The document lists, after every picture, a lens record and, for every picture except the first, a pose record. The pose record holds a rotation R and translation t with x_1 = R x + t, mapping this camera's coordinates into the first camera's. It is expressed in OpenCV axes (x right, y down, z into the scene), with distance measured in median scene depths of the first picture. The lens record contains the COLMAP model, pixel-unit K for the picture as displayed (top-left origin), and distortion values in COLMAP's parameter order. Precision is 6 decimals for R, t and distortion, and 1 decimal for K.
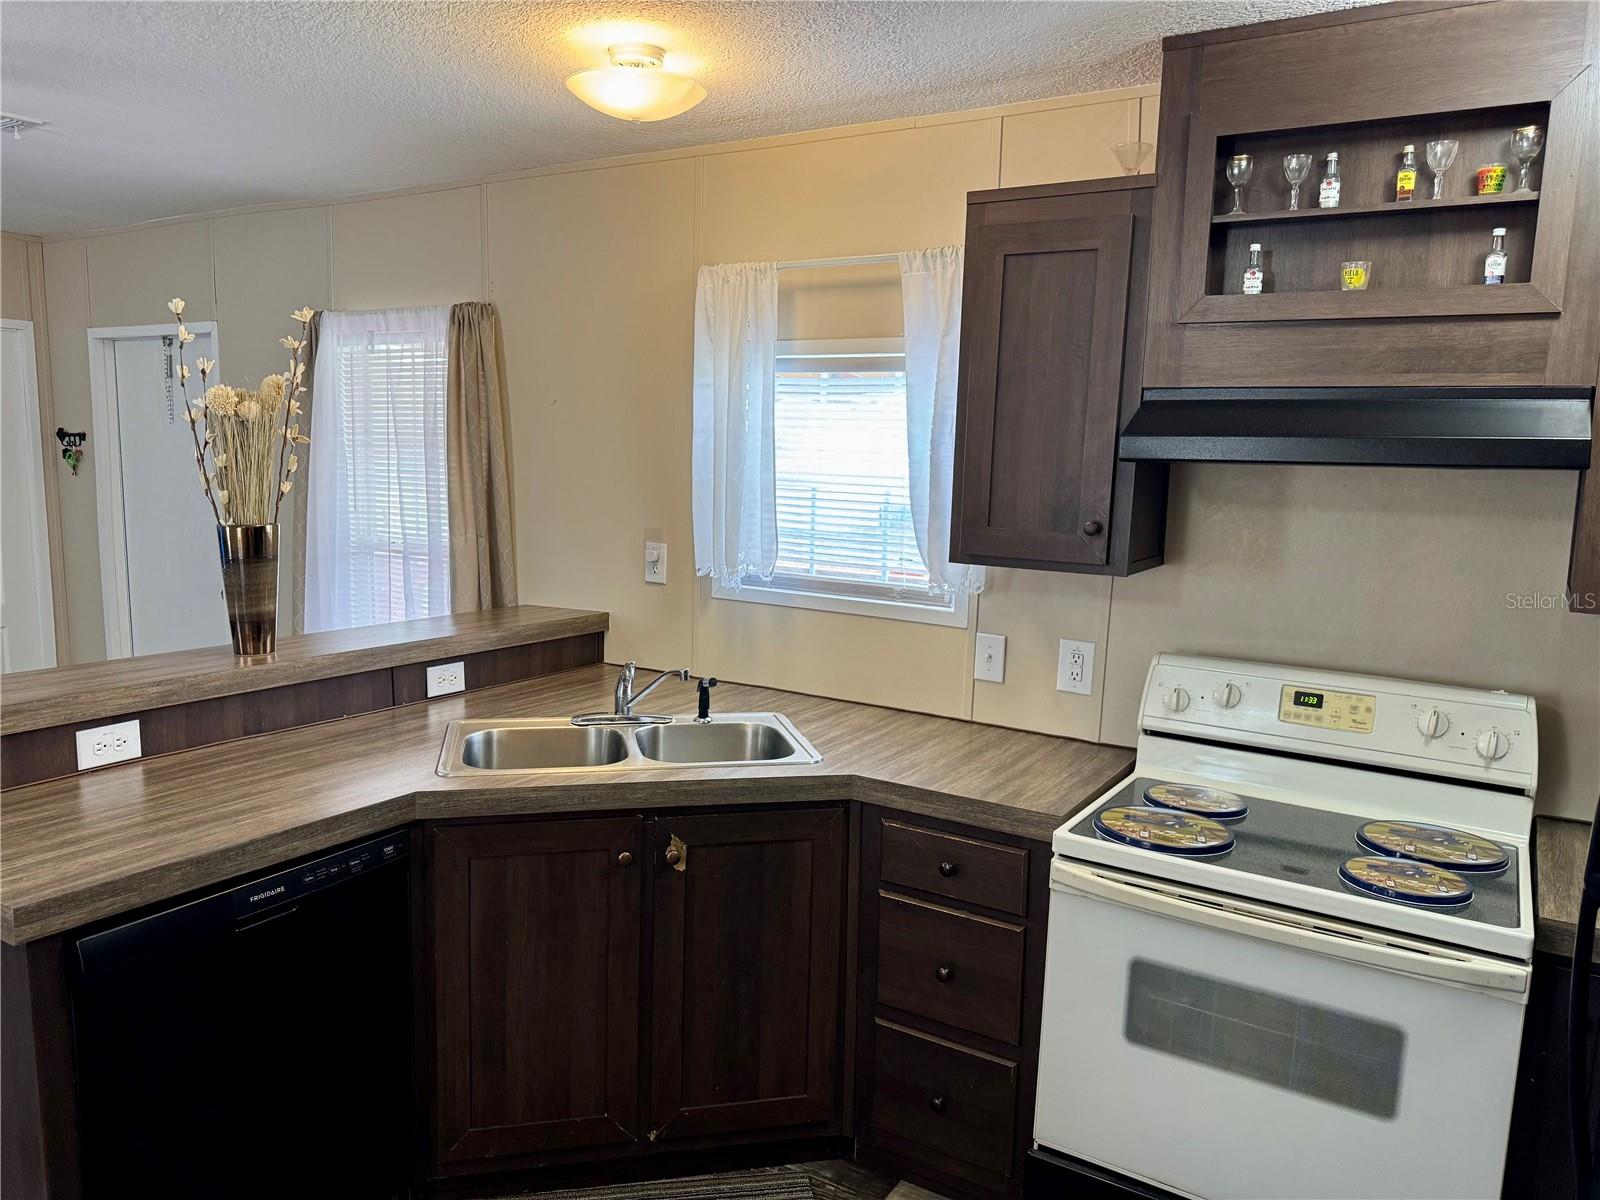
lens RADIAL K [[1125.2, 0, 800.0], [0, 1125.2, 600.0], [0, 0, 1]] dist [0.099192, -0.133868]
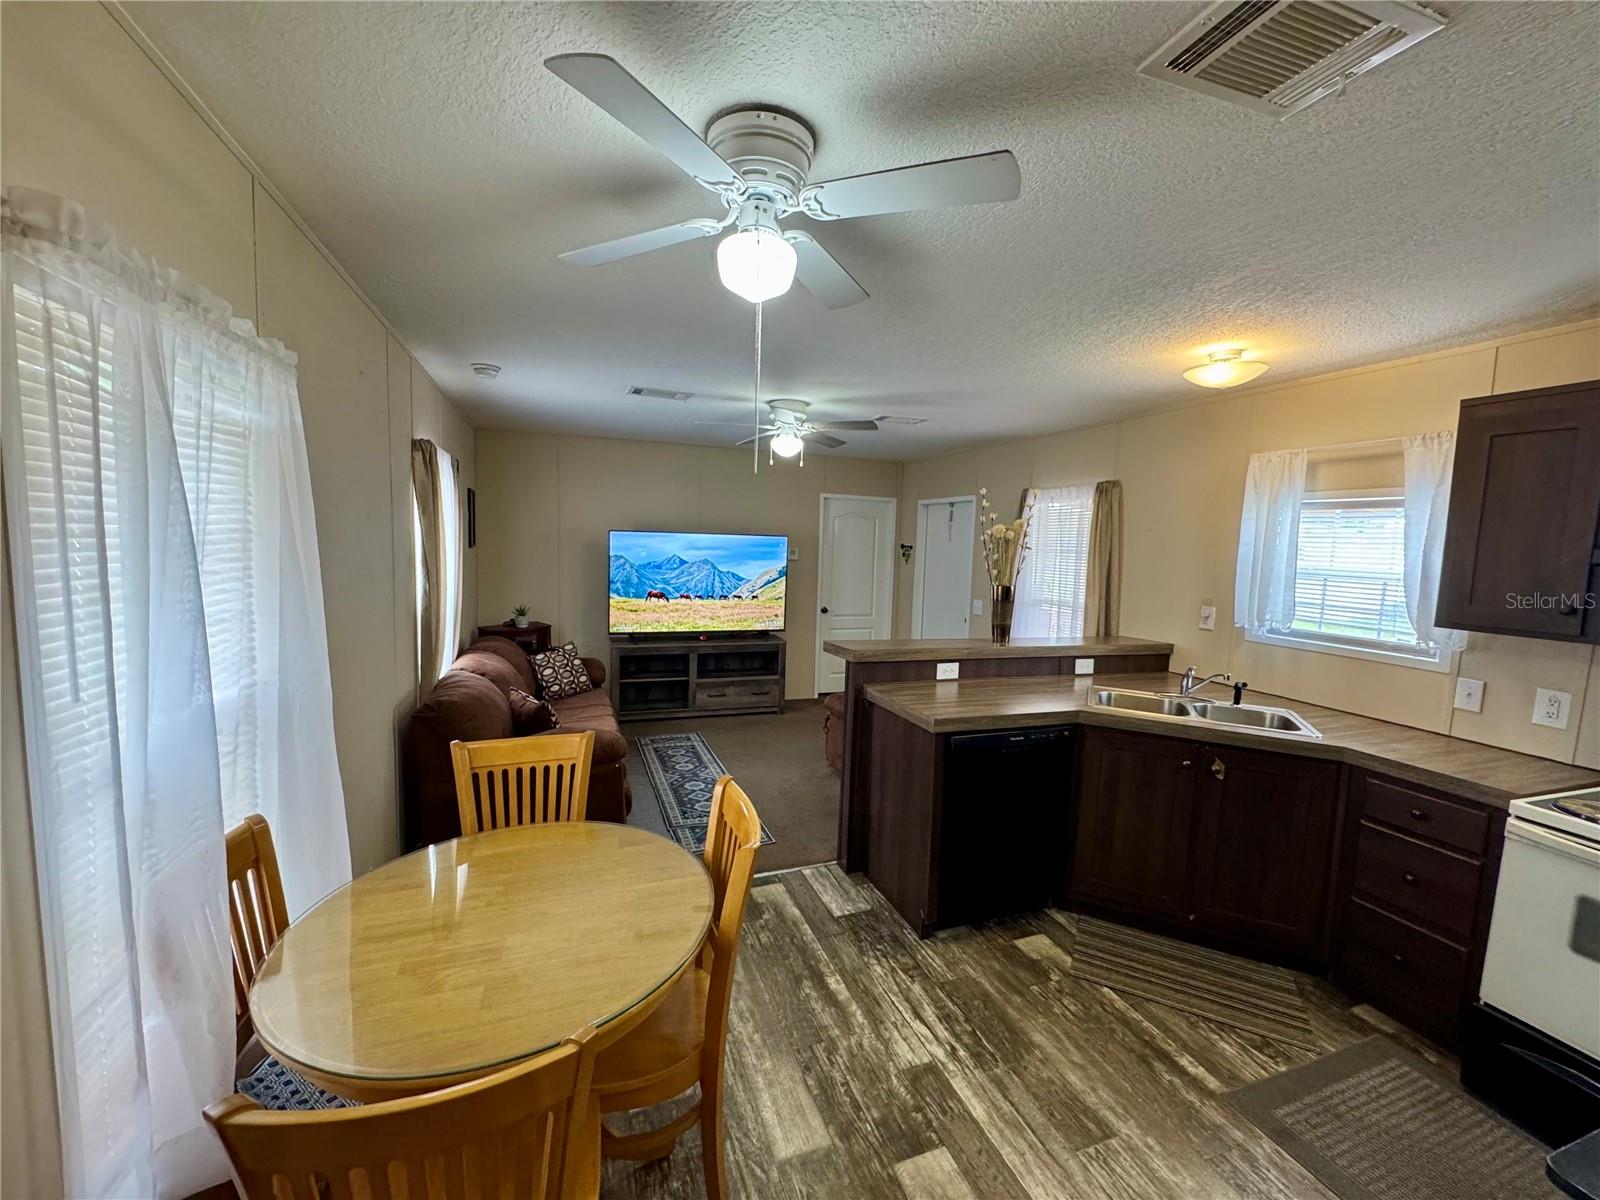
lens RADIAL K [[642.1, 0, 799.5], [0, 642.1, 597.7], [0, 0, 1]] dist [-0.002115, 0.000360]
pose [[0.784054, 0.055448, -0.618211, -0.011375], [-0.096967, 0.994715, -0.033761, 0.042420], [0.613072, 0.086417, 0.785287, -0.255955]]
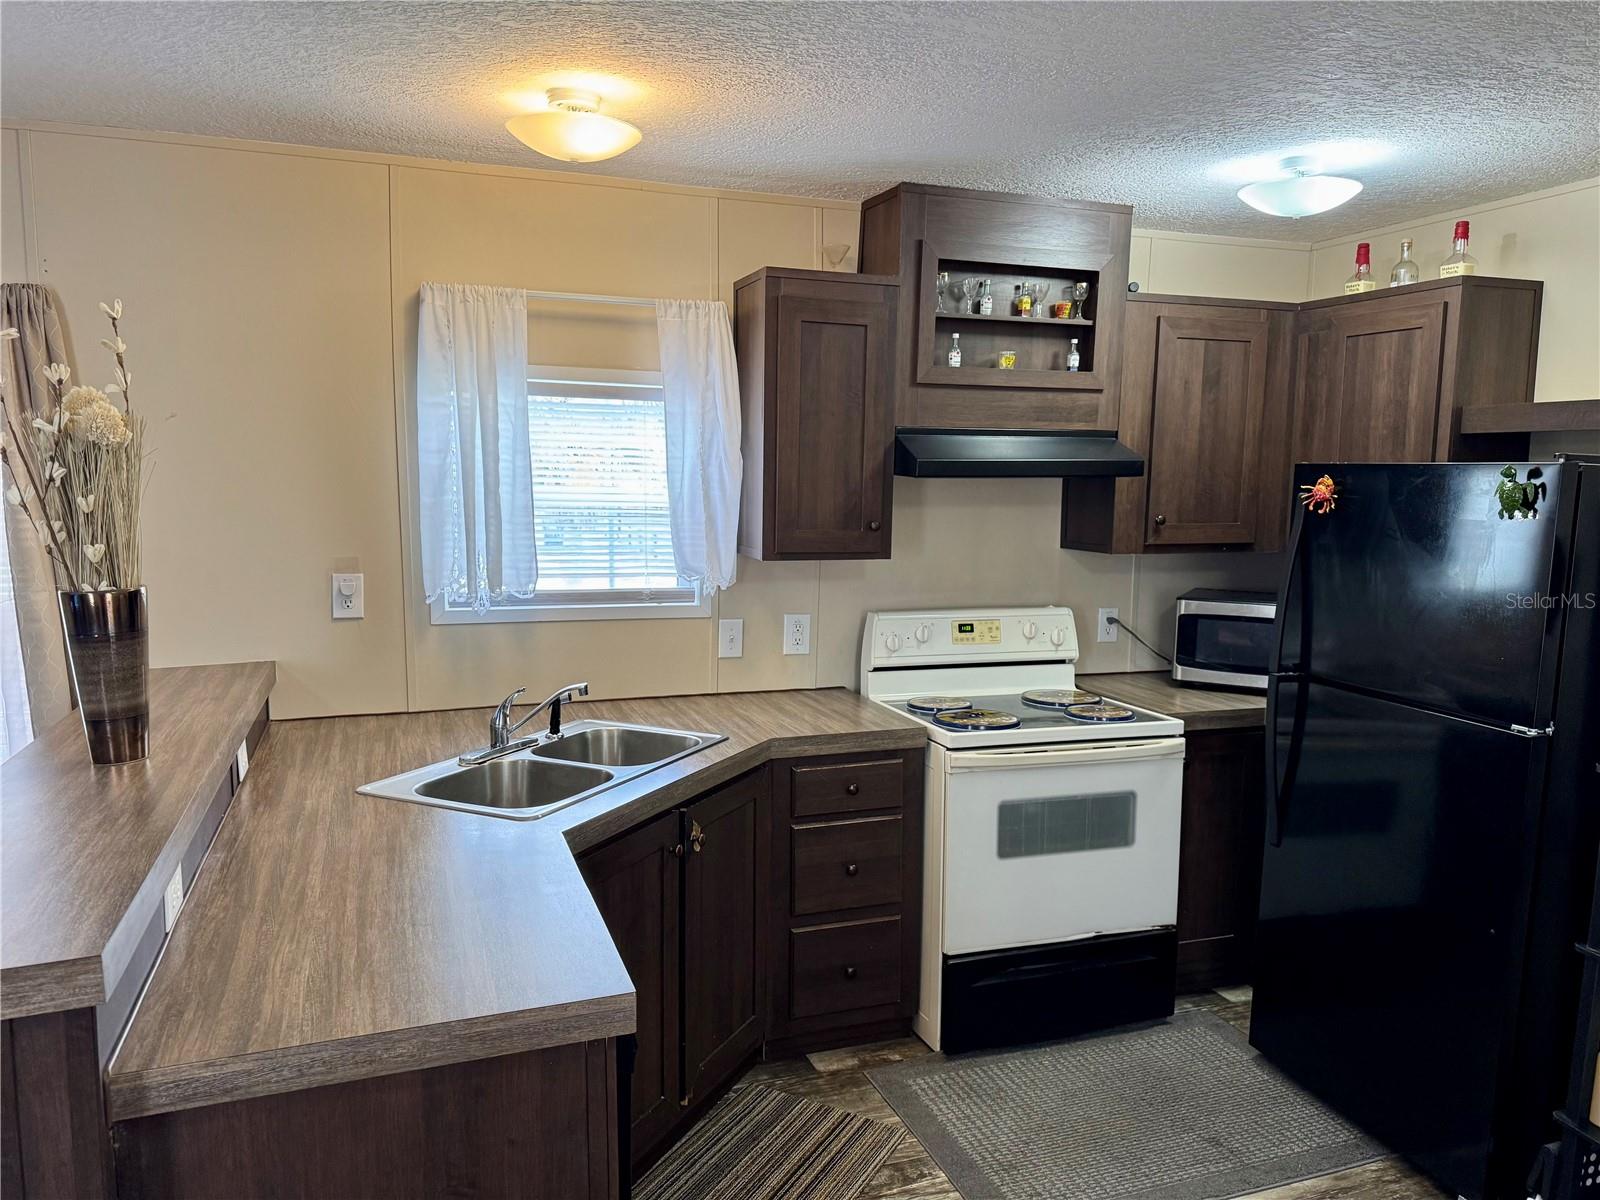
lens RADIAL K [[1128.5, 0, 803.3], [0, 1128.5, 605.4], [0, 0, 1]] dist [0.123532, -0.188753]
pose [[0.626264, -0.112167, 0.771500, -0.814700], [0.108897, 0.992480, 0.055898, -0.049537], [-0.771968, 0.049007, 0.633770, 0.182310]]
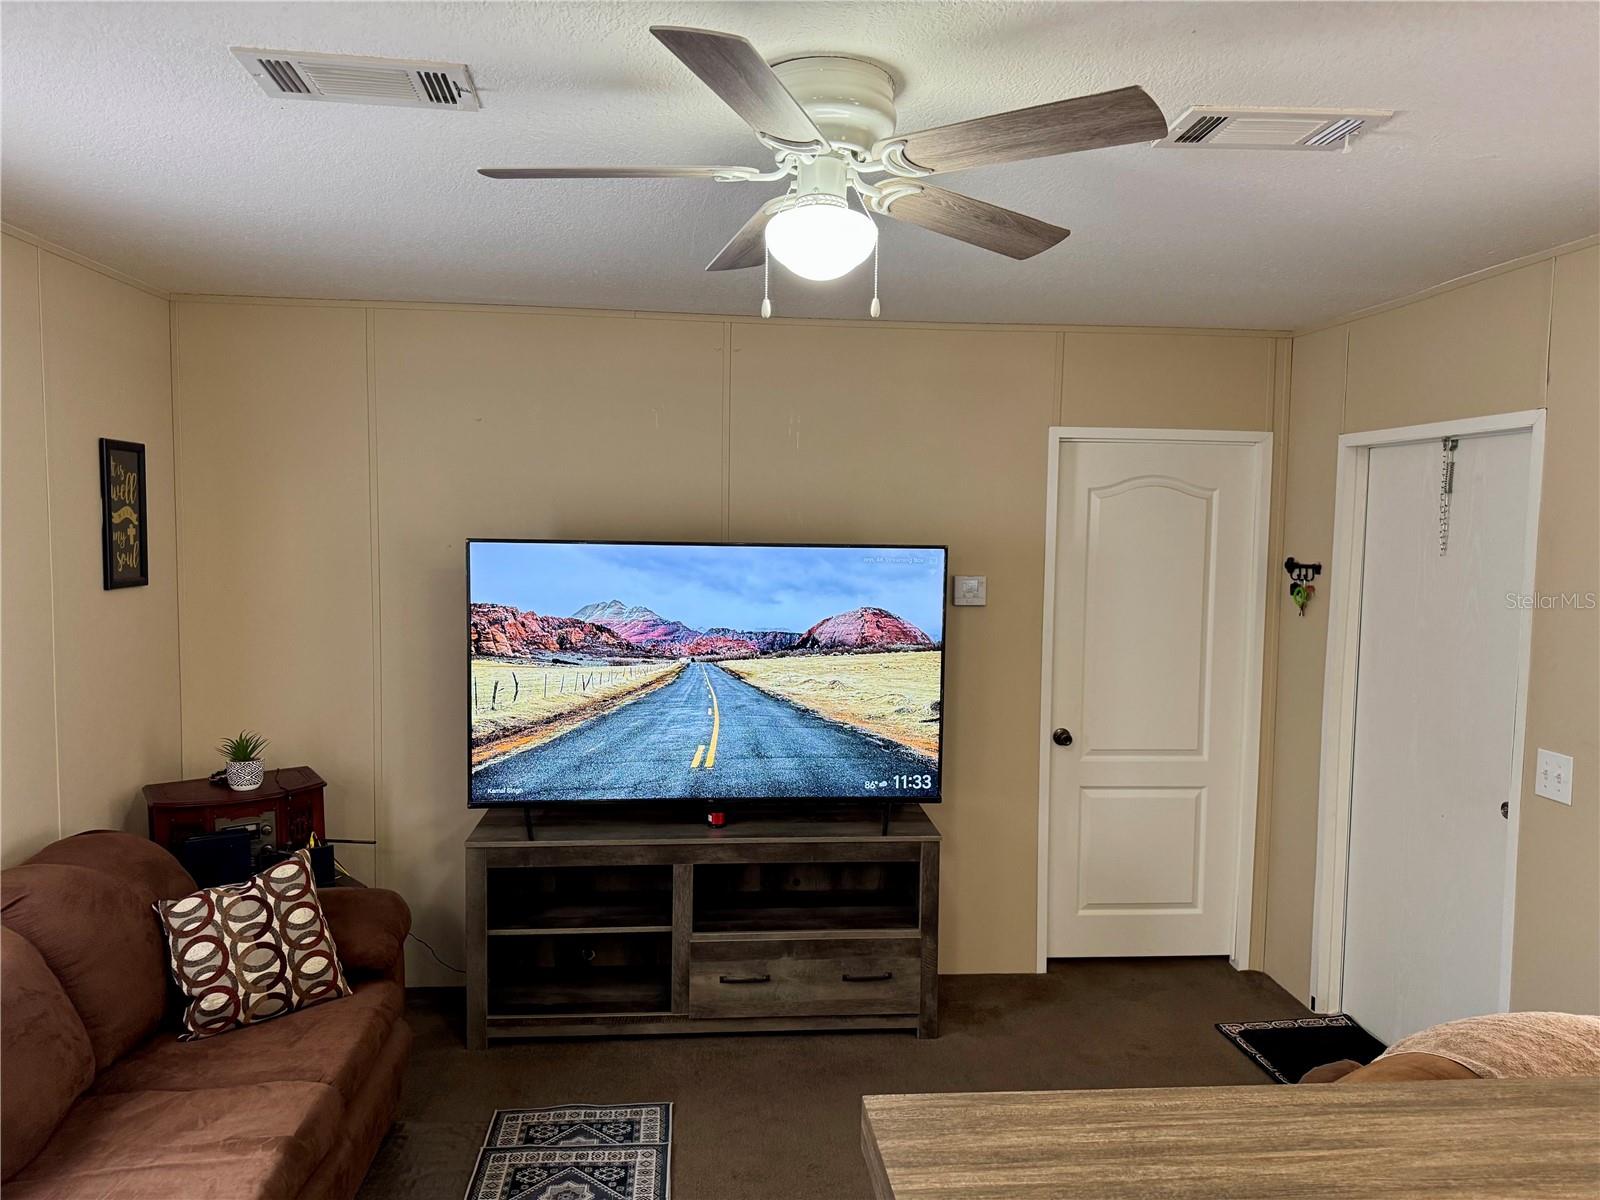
lens RADIAL K [[1128.5, 0, 803.3], [0, 1128.5, 605.4], [0, 0, 1]] dist [0.123532, -0.188753]
pose [[0.605399, 0.042986, -0.794760, -0.399634], [-0.109938, 0.993485, -0.030009, -0.105503], [0.788293, 0.105542, 0.606181, 0.452587]]
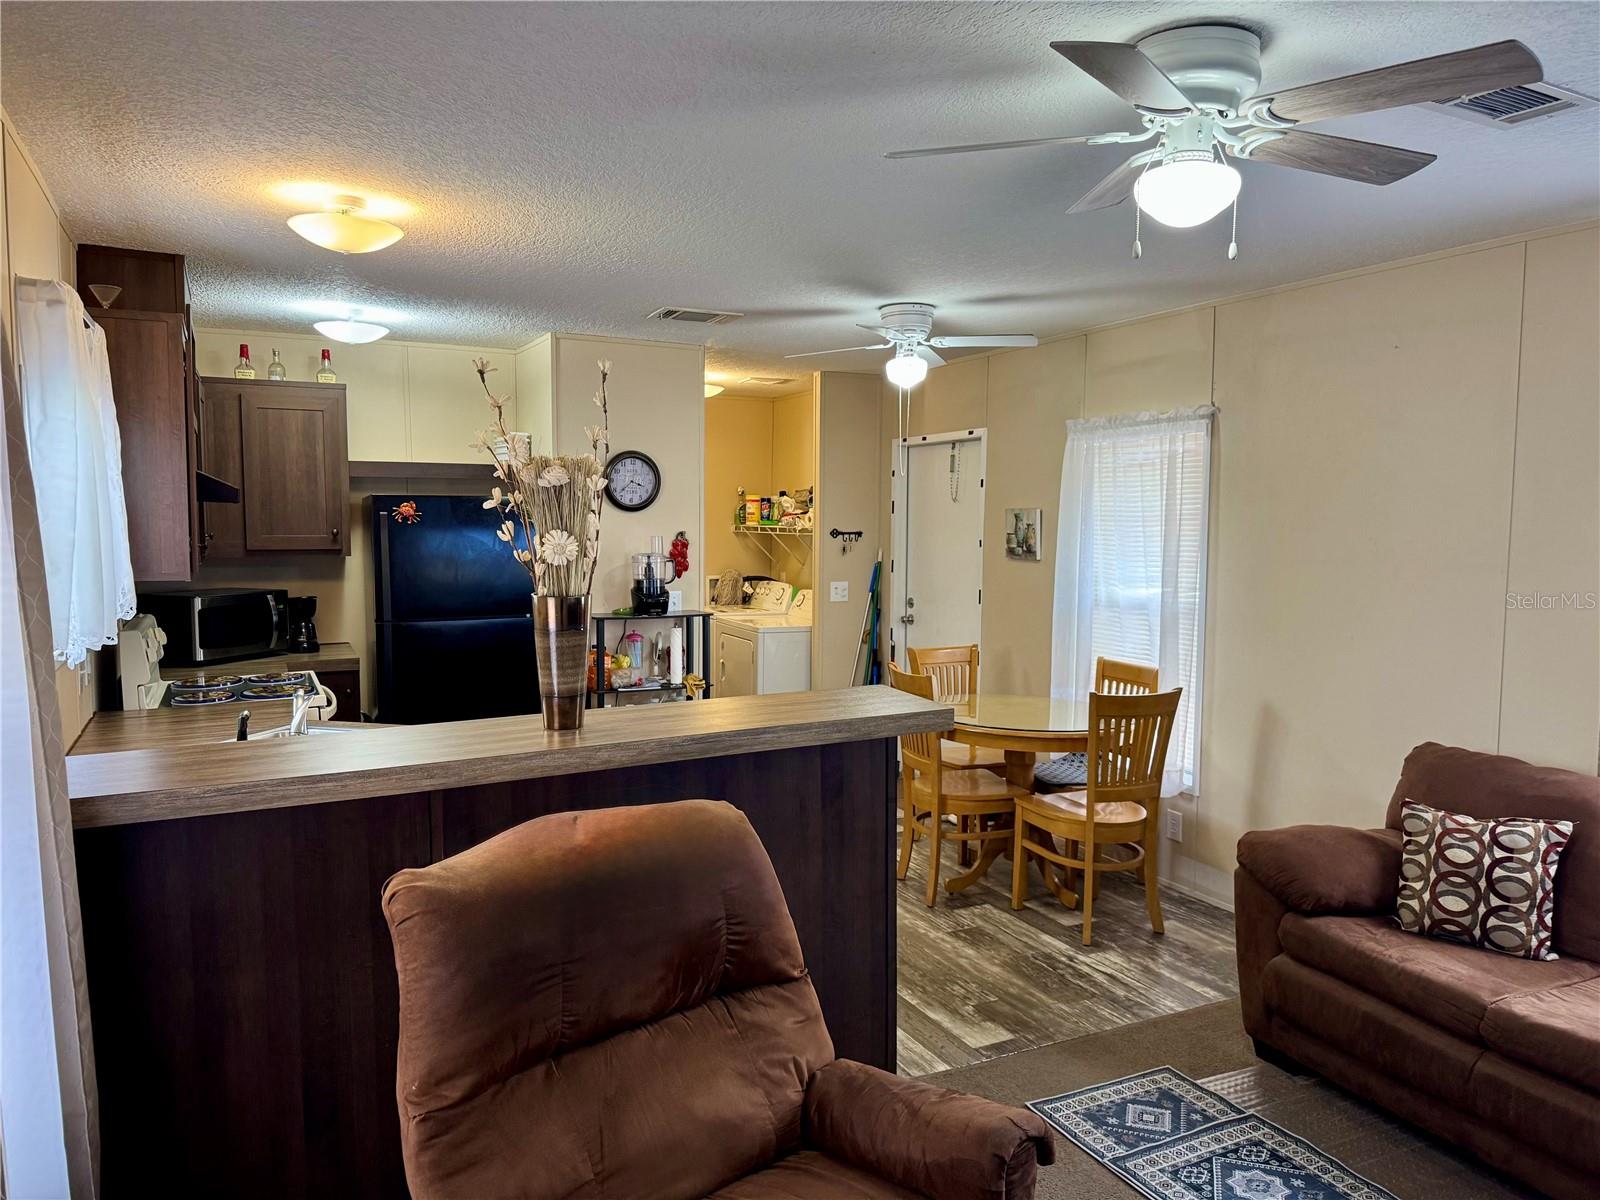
lens RADIAL K [[1128.2, 0, 800.0], [0, 1128.2, 600.0], [0, 0, 1]] dist [0.061221, -0.071948]
pose [[-0.845084, -0.070832, 0.529921, -1.214317], [0.045509, 0.978057, 0.203307, -0.256011], [-0.532693, 0.195928, -0.823317, 1.761530]]
